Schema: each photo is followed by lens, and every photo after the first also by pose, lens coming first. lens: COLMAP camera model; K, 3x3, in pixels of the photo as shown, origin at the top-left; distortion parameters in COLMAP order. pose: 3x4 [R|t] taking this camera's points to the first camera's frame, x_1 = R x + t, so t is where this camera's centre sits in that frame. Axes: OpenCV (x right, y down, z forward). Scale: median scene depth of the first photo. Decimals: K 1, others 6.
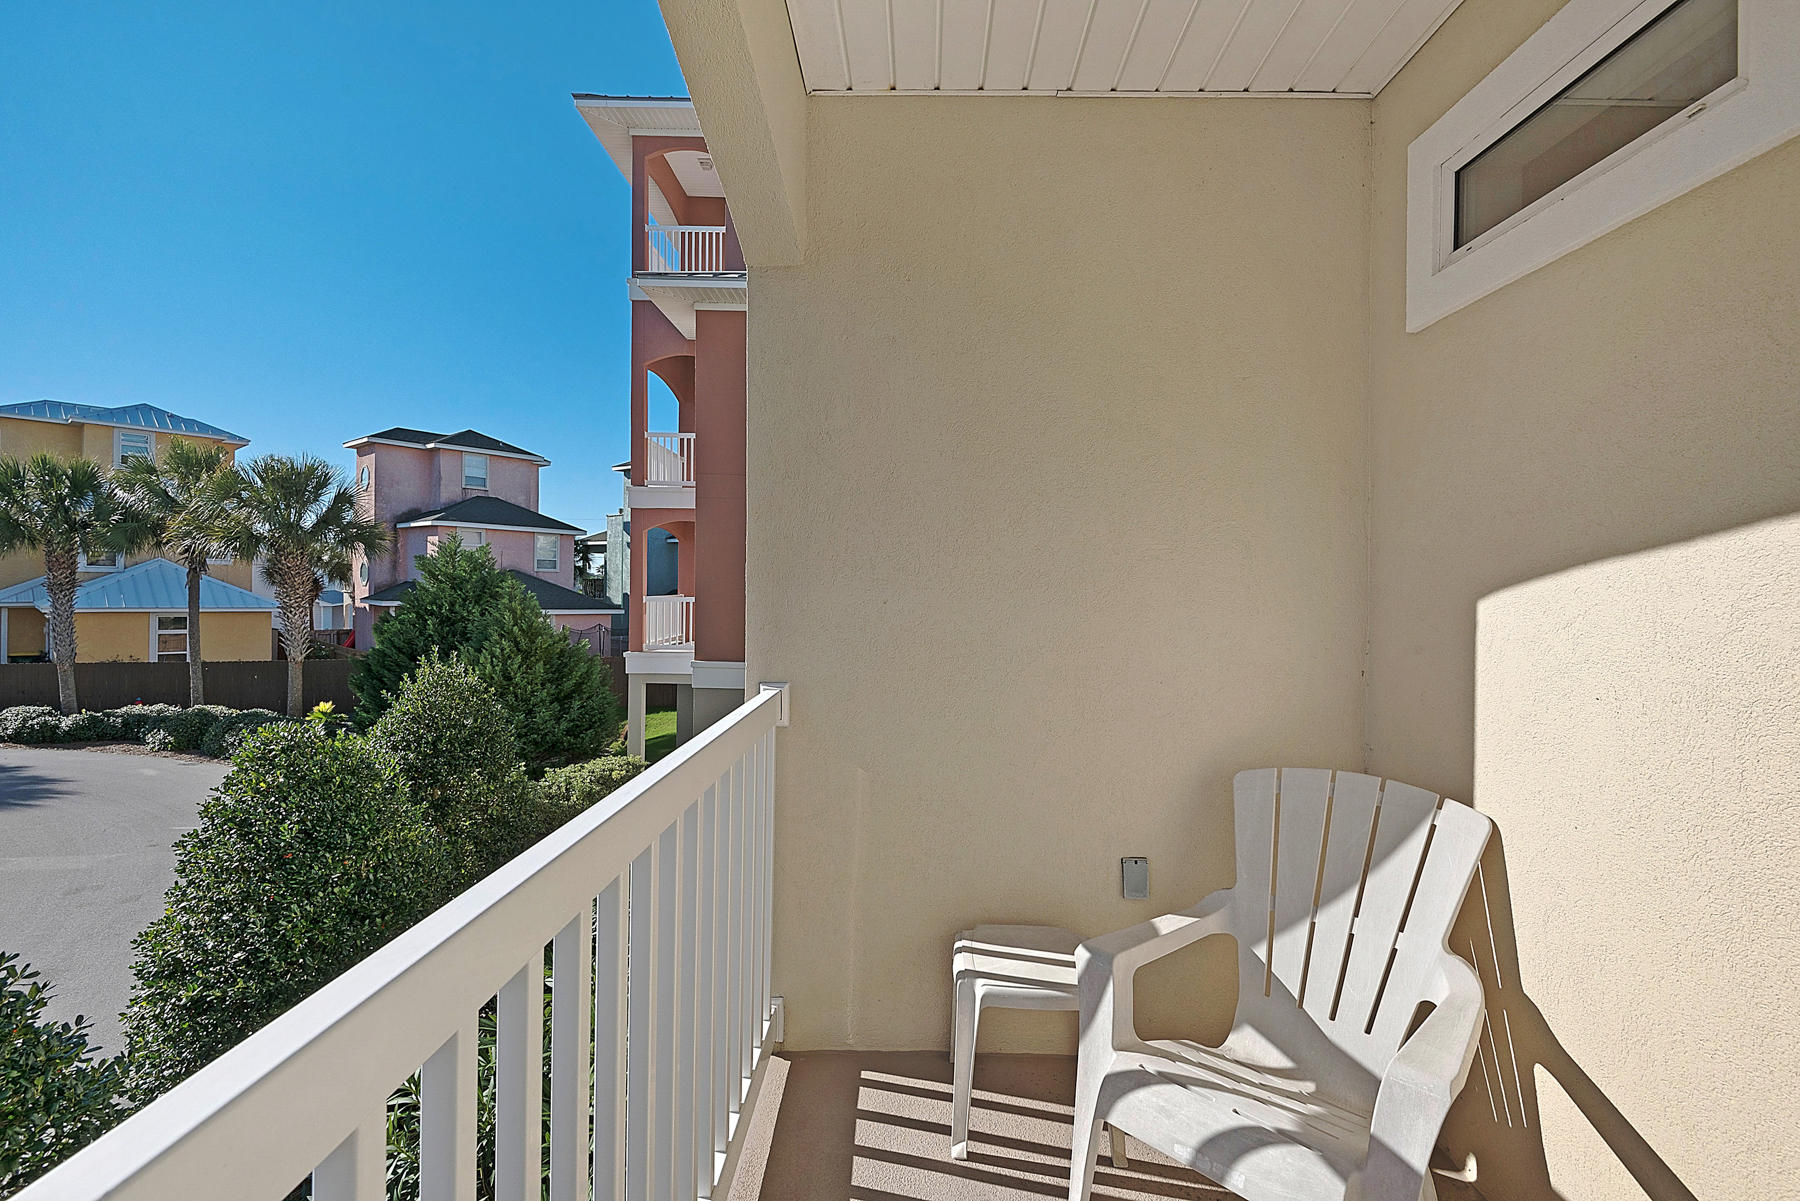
lens RADIAL K [[842.3, 0, 920.4], [0, 842.3, 575.1], [0, 0, 1]] dist [0.000735, -0.004925]
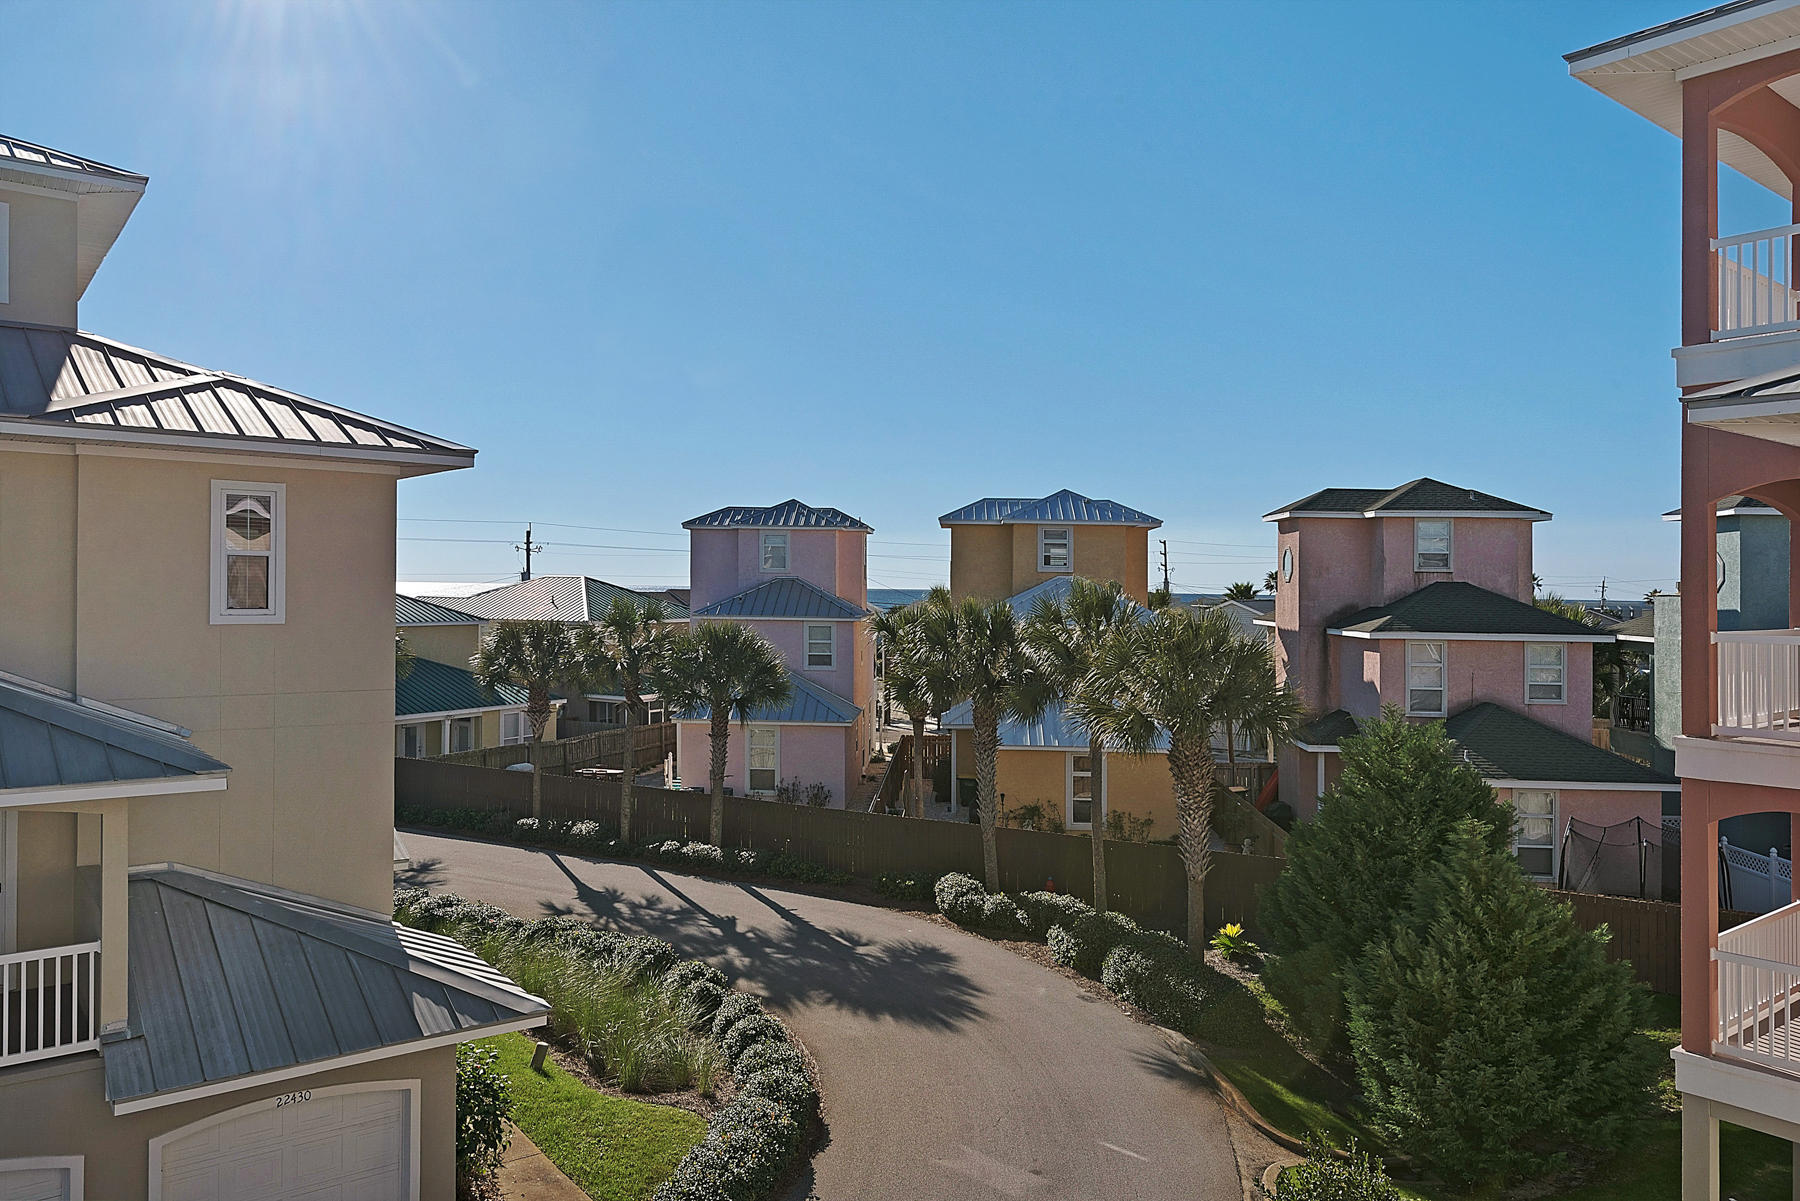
lens RADIAL K [[1253.4, 0, 896.0], [0, 1253.4, 578.6], [0, 0, 1]] dist [0.022796, -0.006972]
pose [[0.618068, -0.004342, -0.786113, -0.014807], [0.009626, 0.999952, 0.002045, -0.157298], [0.786066, -0.008831, 0.618080, 0.079705]]
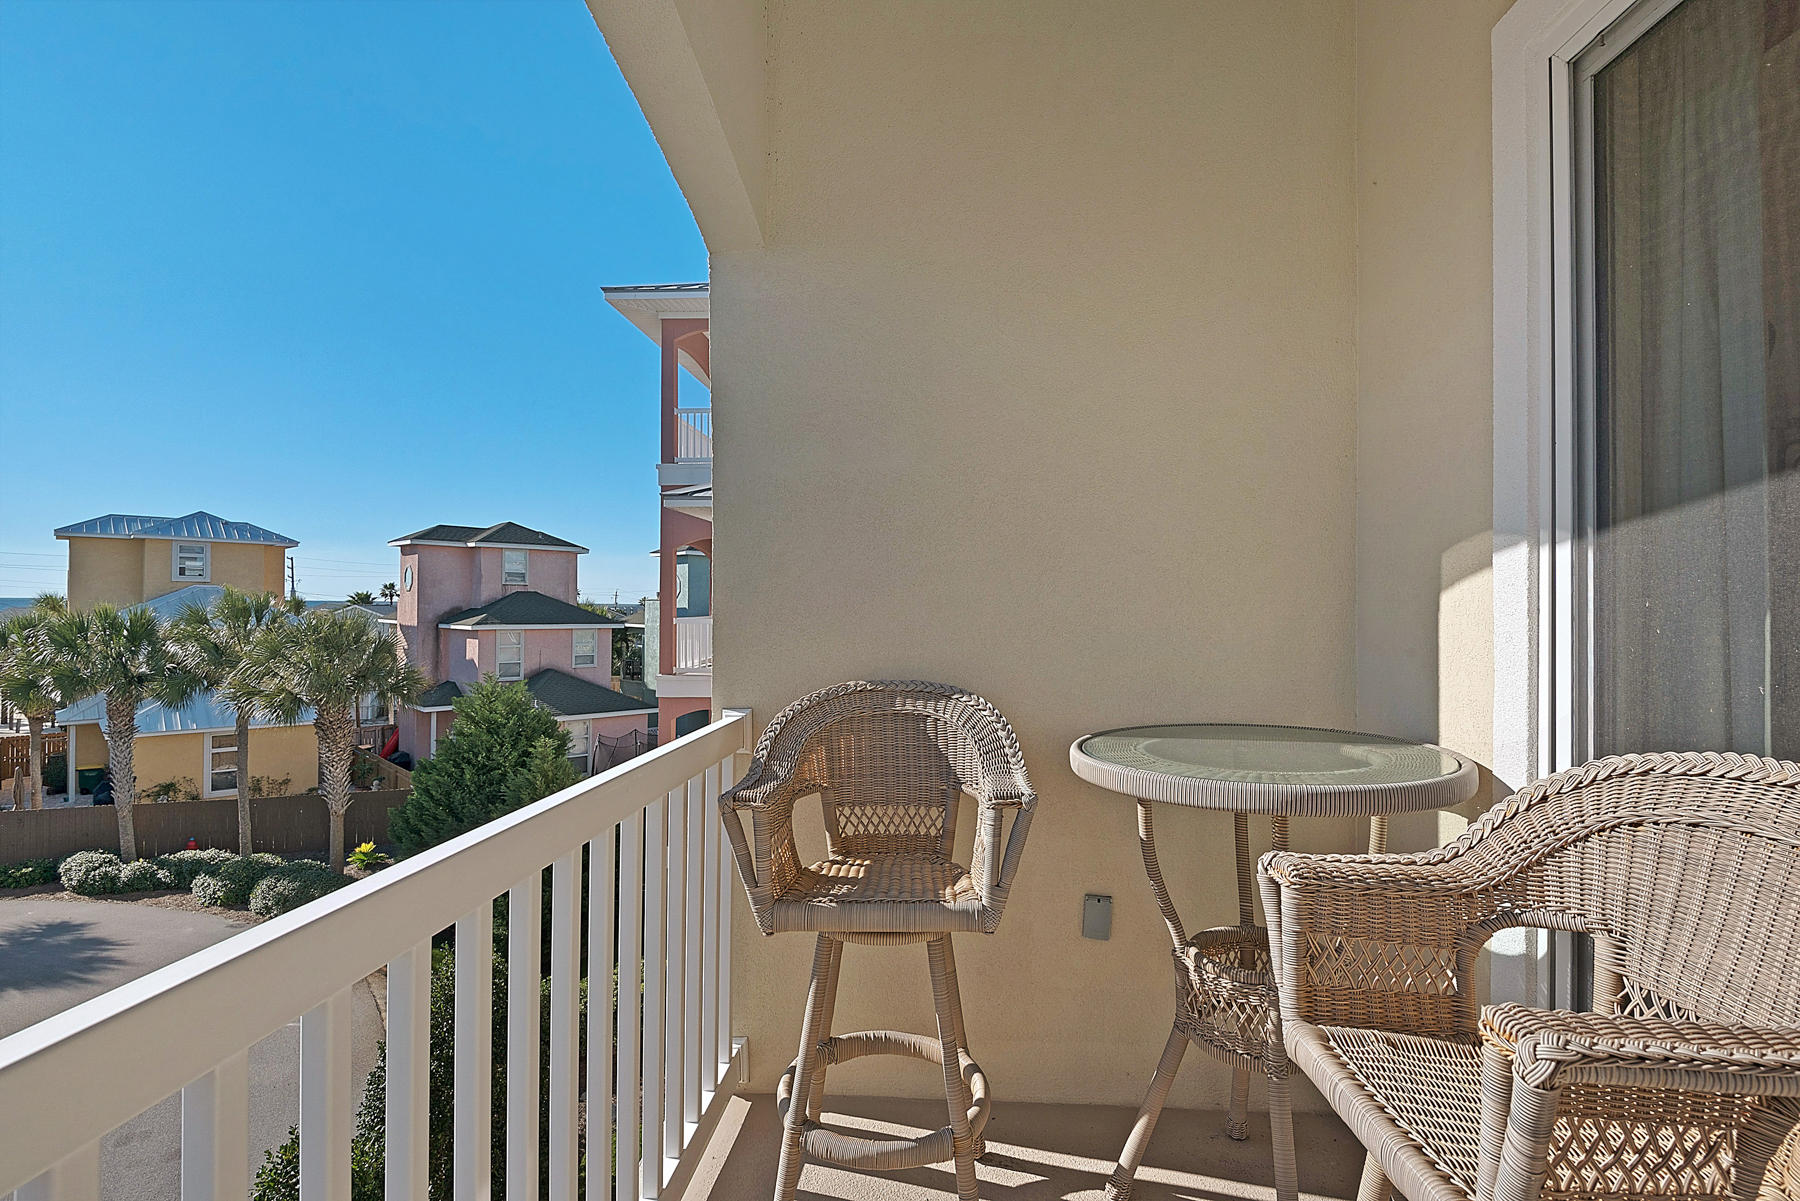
lens RADIAL K [[865.0, 0, 902.8], [0, 865.0, 585.2], [0, 0, 1]] dist [0.022955, -0.022240]
pose [[0.997316, 0.000696, -0.073218, 0.010112], [-0.000626, 0.999999, 0.000986, -0.156846], [0.073219, -0.000938, 0.997315, 0.006899]]
